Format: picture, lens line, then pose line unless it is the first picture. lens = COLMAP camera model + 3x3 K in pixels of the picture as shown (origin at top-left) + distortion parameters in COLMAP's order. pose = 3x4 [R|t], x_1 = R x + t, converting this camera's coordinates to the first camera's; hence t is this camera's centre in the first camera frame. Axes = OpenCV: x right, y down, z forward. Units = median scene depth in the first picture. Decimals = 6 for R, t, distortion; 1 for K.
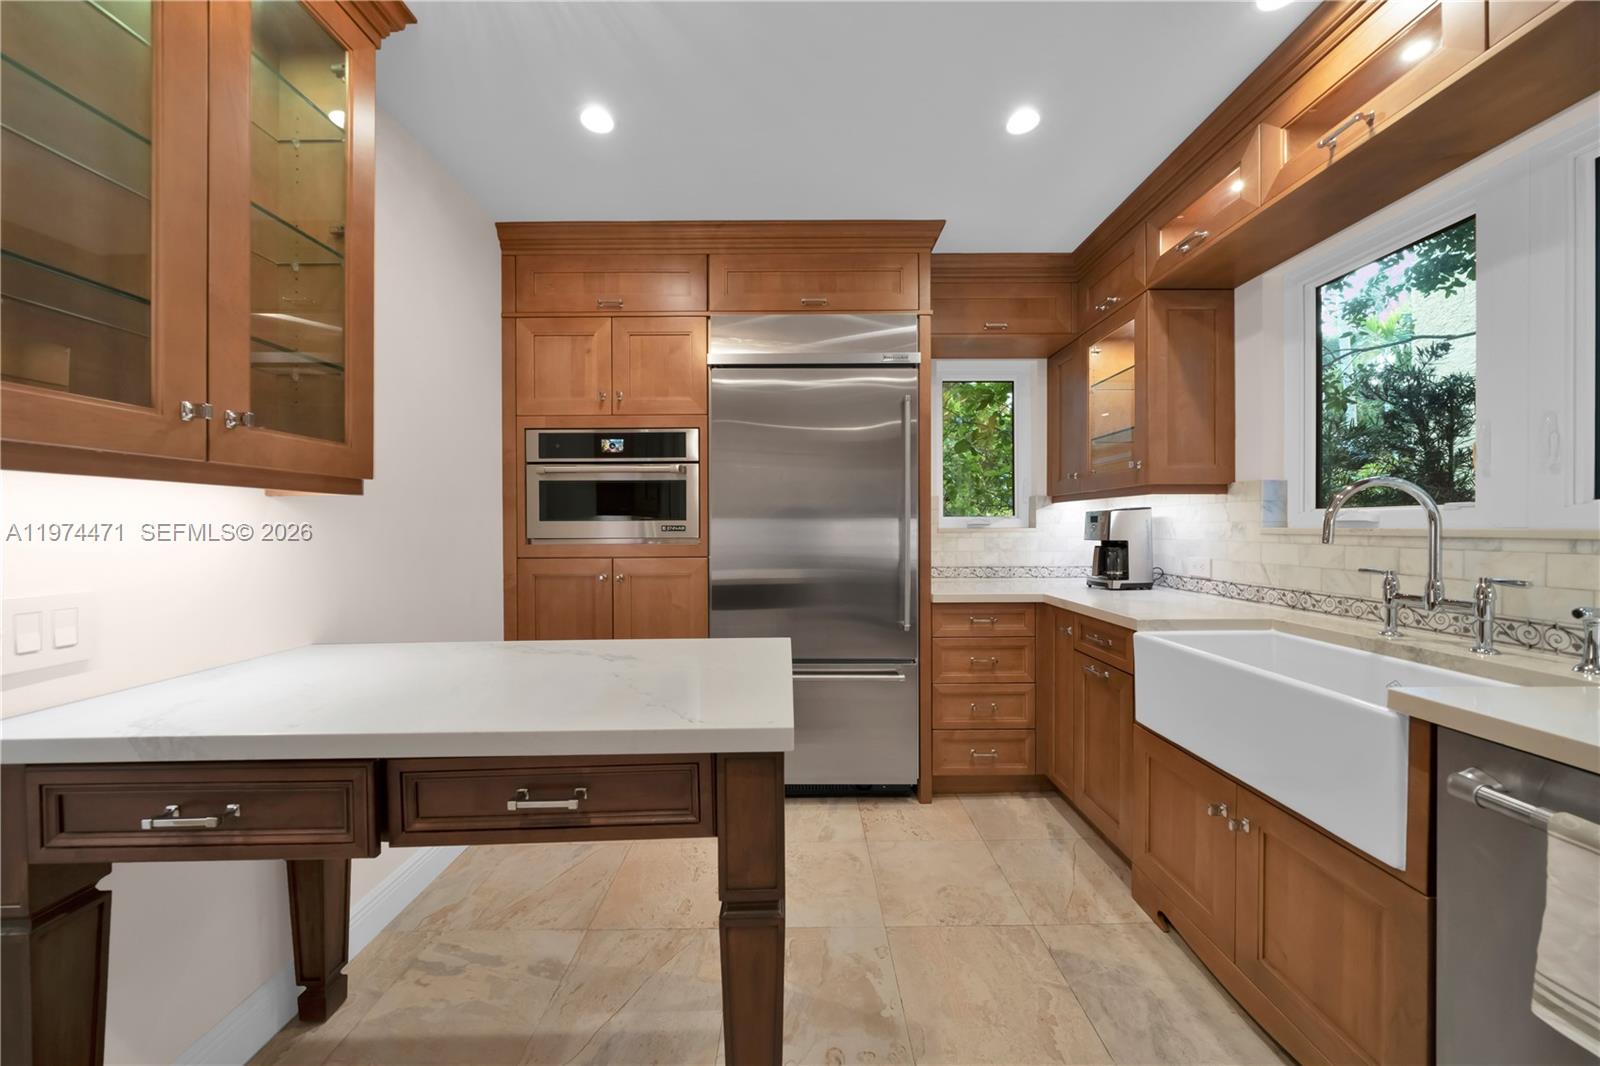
lens RADIAL K [[547.4, 0, 802.0], [0, 547.4, 530.0], [0, 0, 1]] dist [-0.008462, 0.000983]
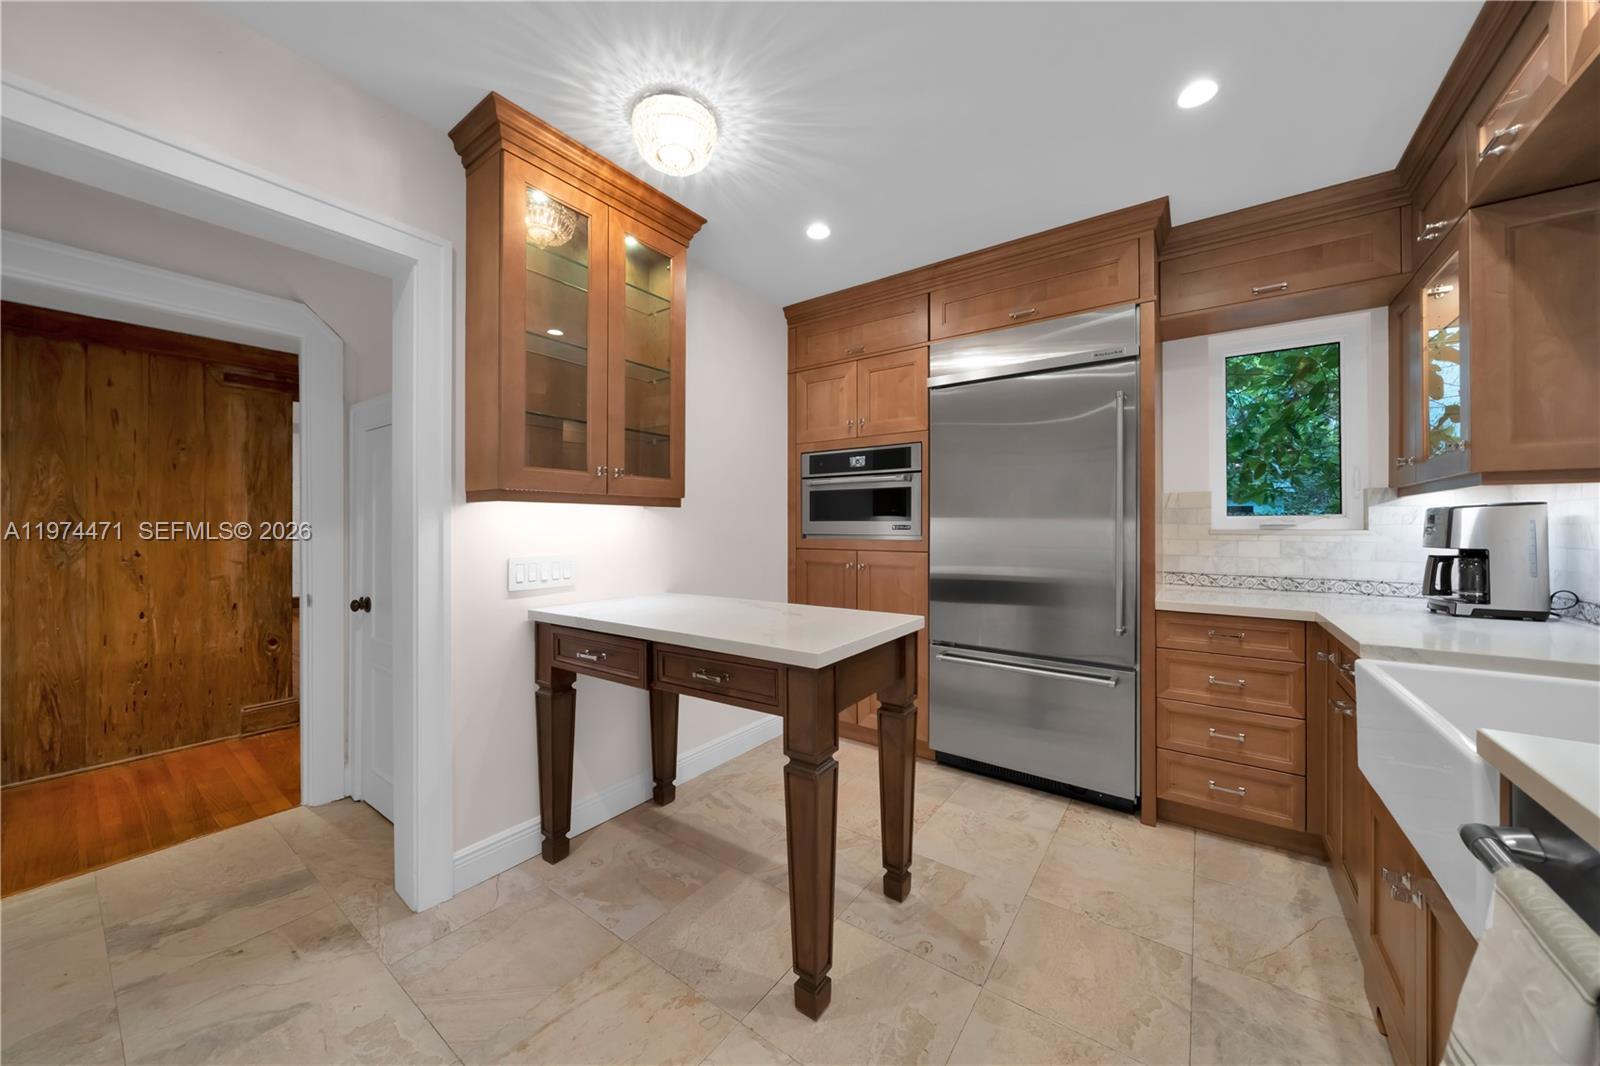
lens RADIAL K [[547.4, 0, 795.3], [0, 547.4, 525.1], [0, 0, 1]] dist [-0.008462, 0.000983]
pose [[0.809067, 0.005159, -0.587694, 0.345924], [-0.008467, 0.999960, -0.002877, -0.003302], [0.587655, 0.007304, 0.809078, -0.131365]]
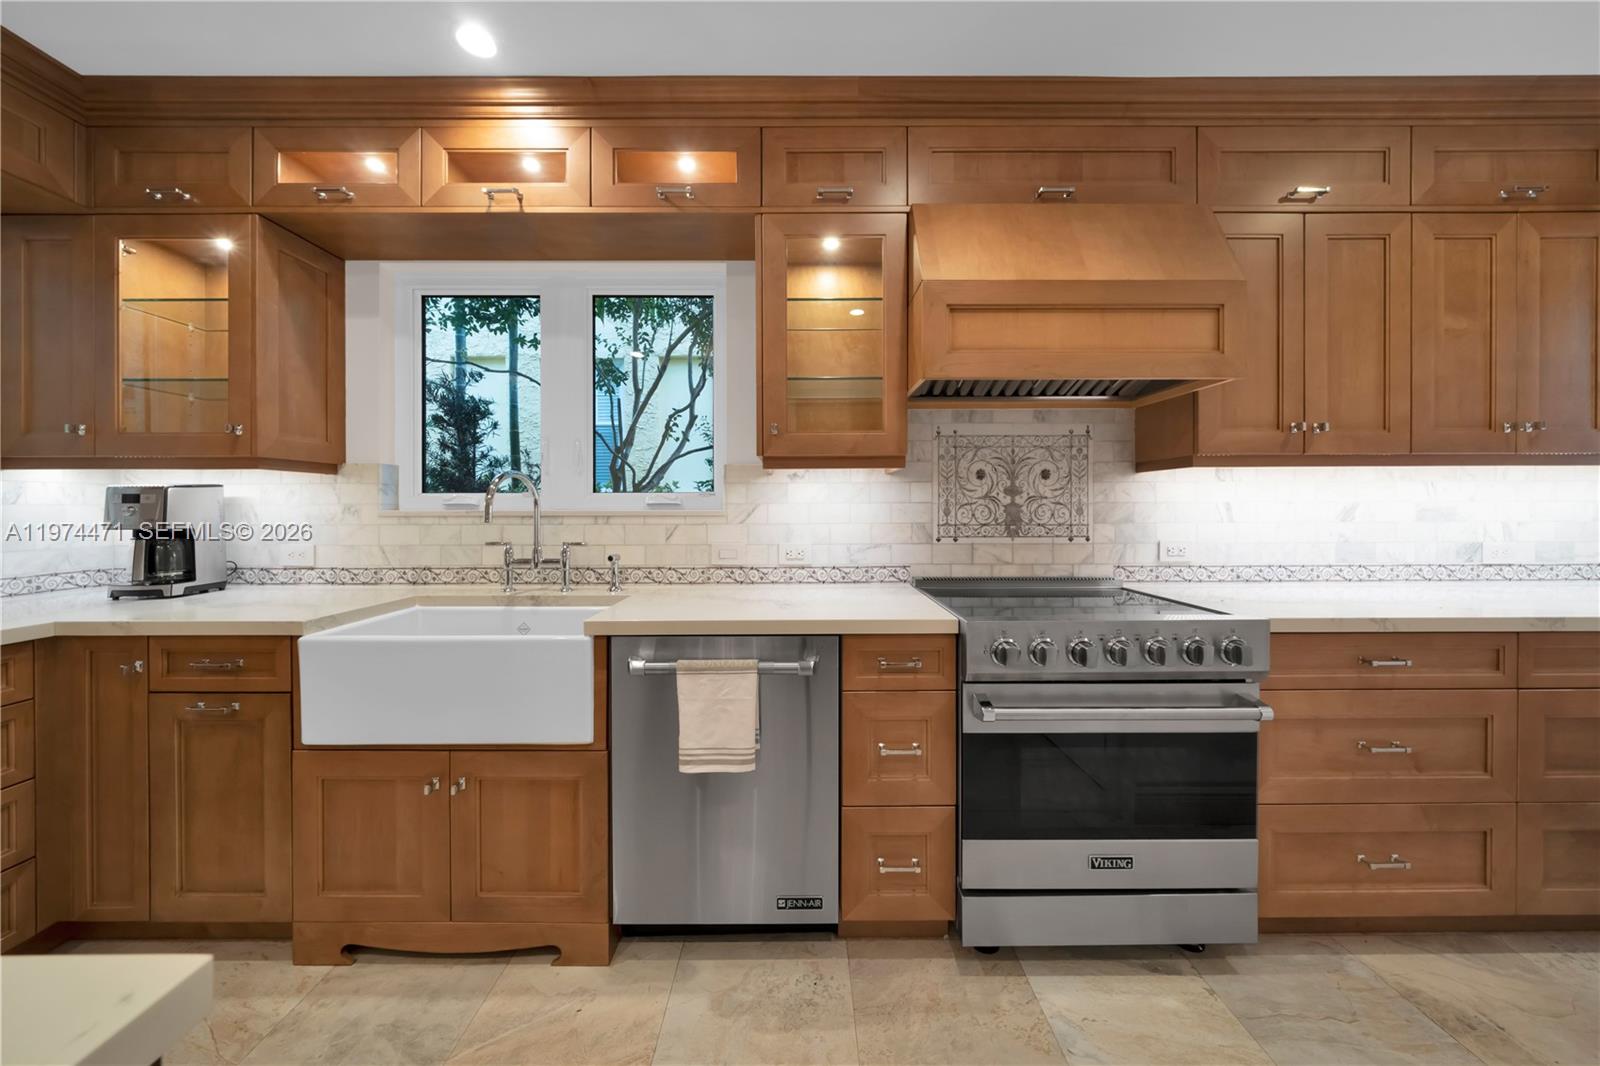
lens RADIAL K [[547.4, 0, 798.6], [0, 547.4, 512.4], [0, 0, 1]] dist [-0.008462, 0.000983]
pose [[0.005447, -0.003951, 0.999977, -0.172757], [0.009628, 0.999946, 0.003898, 0.003412], [-0.999939, 0.009607, 0.005485, 0.208172]]
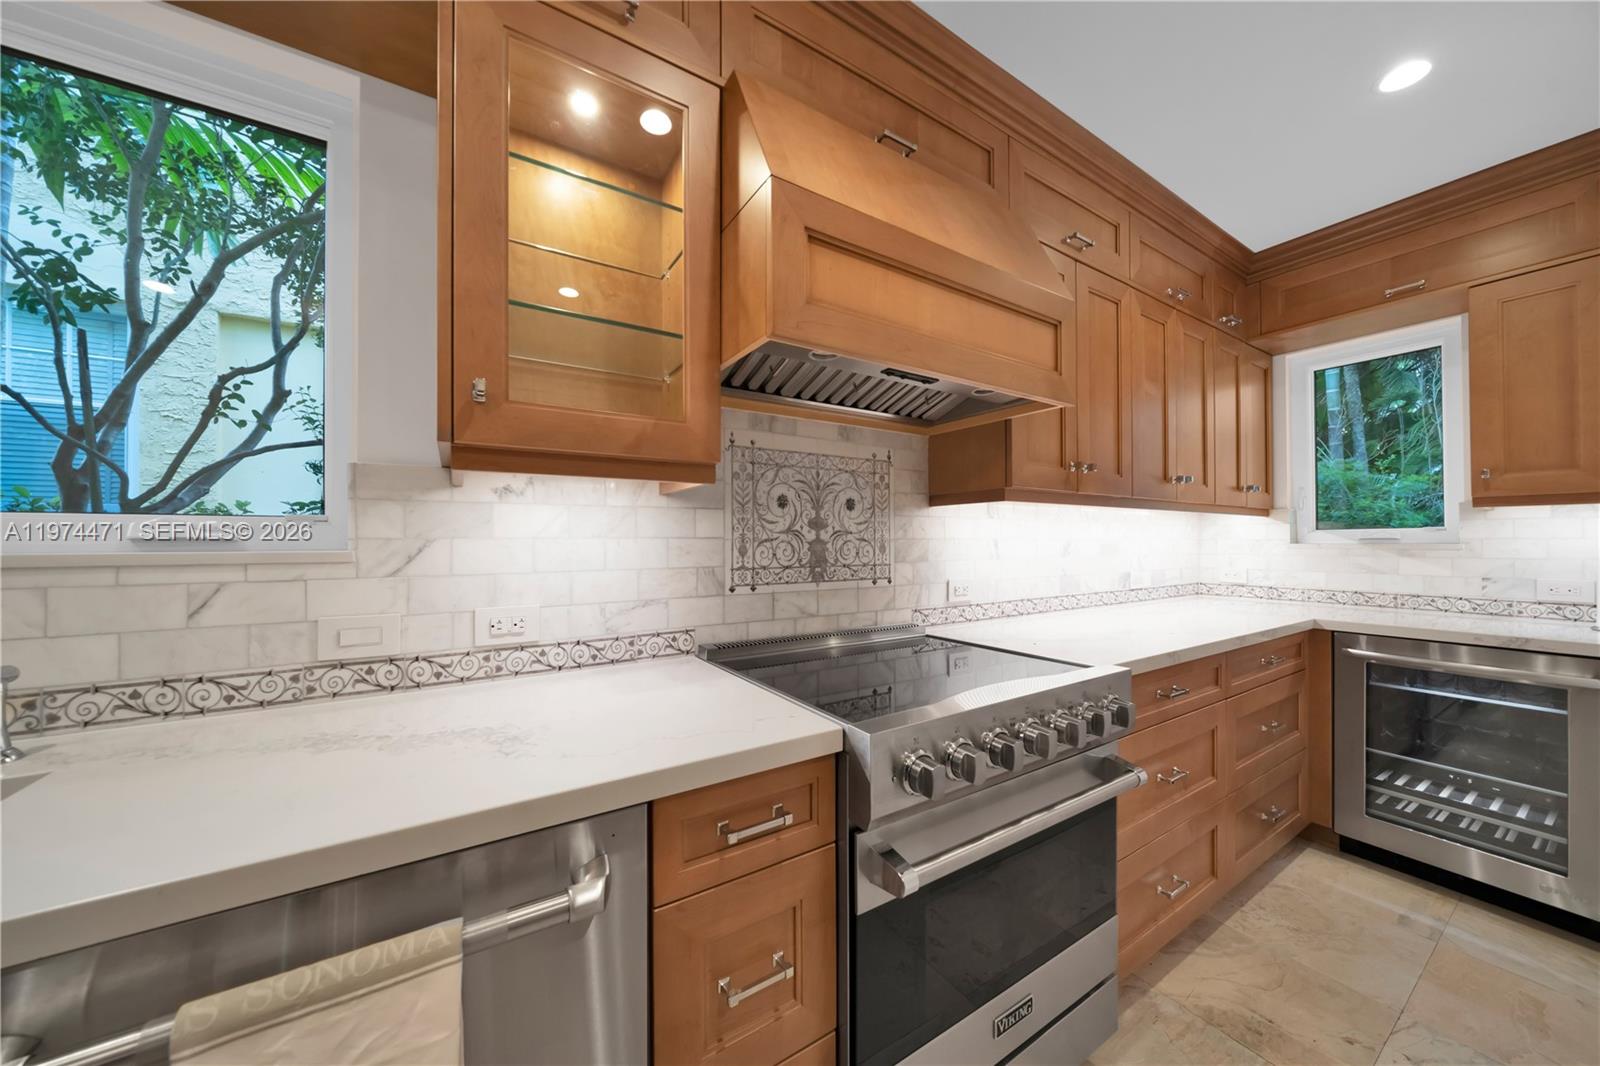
lens RADIAL K [[547.4, 0, 802.1], [0, 547.4, 539.2], [0, 0, 1]] dist [-0.008462, 0.000983]
pose [[-0.532035, 0.011468, 0.846644, 0.179330], [0.011818, 0.999911, -0.006118, -0.001525], [-0.846640, 0.006751, -0.532124, 0.264691]]
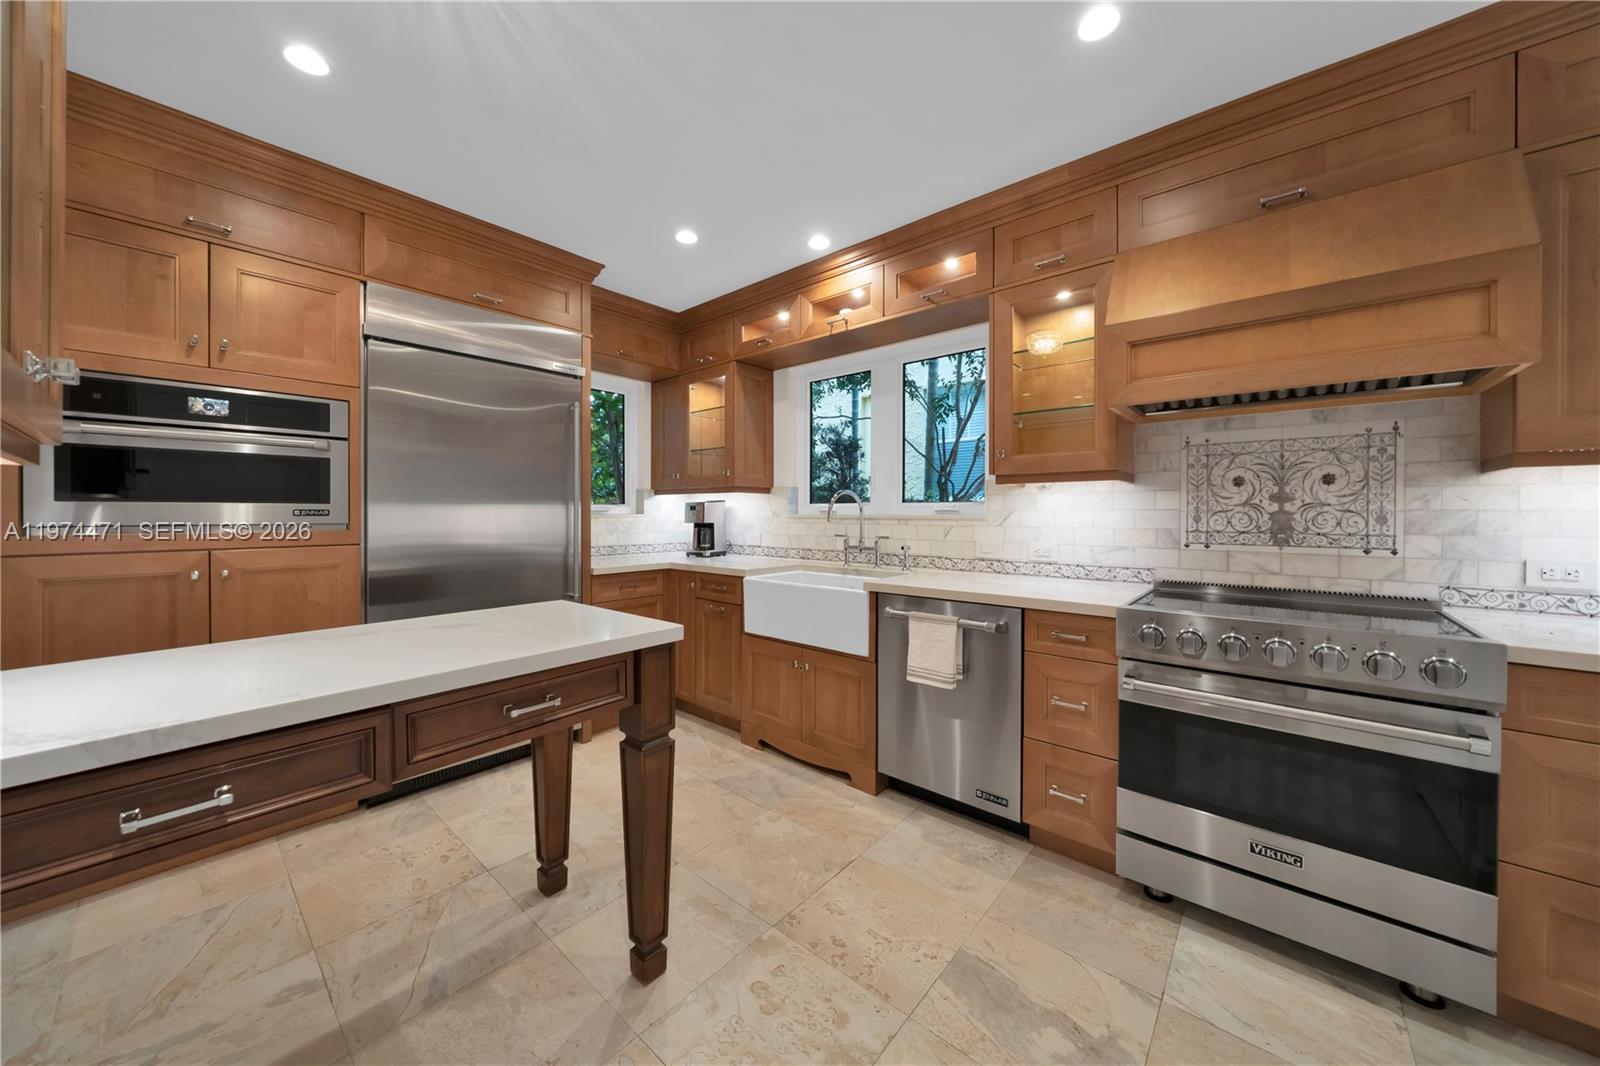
lens RADIAL K [[547.4, 0, 805.6], [0, 547.4, 519.1], [0, 0, 1]] dist [-0.008462, 0.000983]
pose [[0.653207, -0.003352, 0.757172, -0.438293], [0.000892, 0.999993, 0.003658, 0.004973], [-0.757179, -0.001714, 0.653205, -0.181242]]
